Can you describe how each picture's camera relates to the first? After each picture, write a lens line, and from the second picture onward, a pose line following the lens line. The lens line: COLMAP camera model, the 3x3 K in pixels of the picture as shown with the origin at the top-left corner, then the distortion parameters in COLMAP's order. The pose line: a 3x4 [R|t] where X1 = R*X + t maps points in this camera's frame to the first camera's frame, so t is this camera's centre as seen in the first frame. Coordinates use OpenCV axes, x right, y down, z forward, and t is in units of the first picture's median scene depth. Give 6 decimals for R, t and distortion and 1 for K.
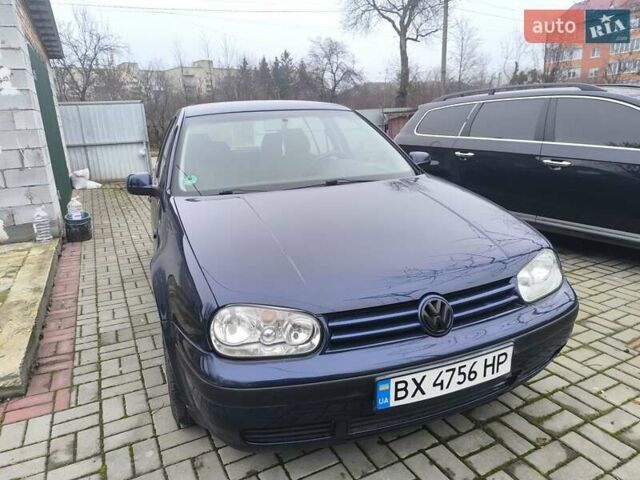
lens RADIAL K [[436.3, 0, 316.9], [0, 436.3, 240.8], [0, 0, 1]] dist [0.014128, -0.018570]
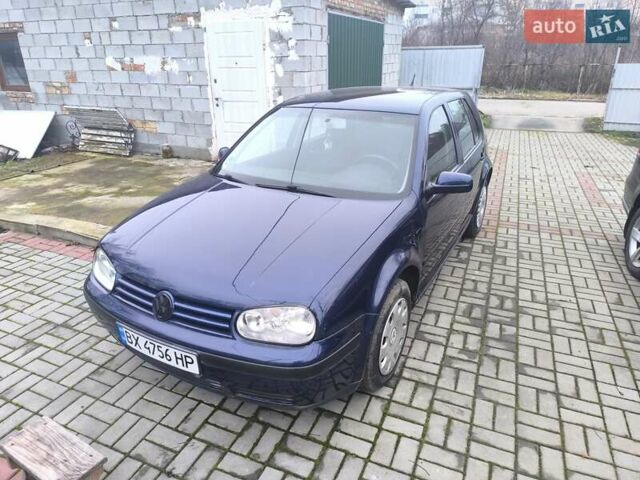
lens RADIAL K [[436.3, 0, 316.9], [0, 436.3, 240.8], [0, 0, 1]] dist [0.014128, -0.018570]
pose [[0.645204, 0.327560, -0.690229, 0.979164], [-0.221924, 0.944827, 0.240937, -0.309381], [0.731069, -0.002275, 0.682300, 0.272285]]
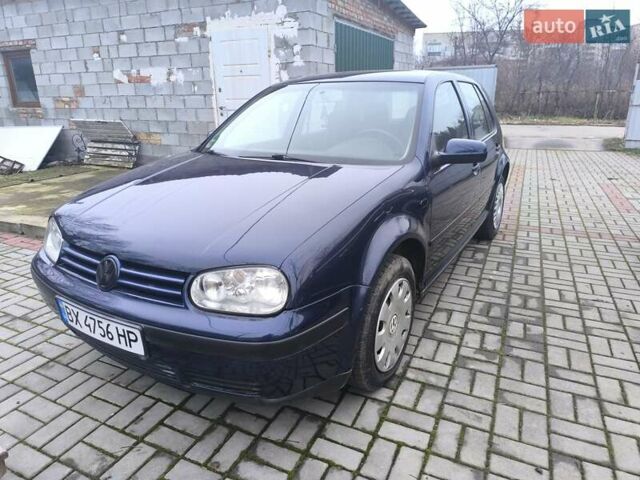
lens RADIAL K [[437.3, 0, 315.4], [0, 437.3, 238.8], [0, 0, 1]] dist [0.009682, -0.016547]
pose [[0.616483, 0.275005, -0.737781, 0.944858], [-0.220809, 0.959805, 0.173258, -0.153926], [0.755773, 0.056097, 0.652427, 0.436052]]
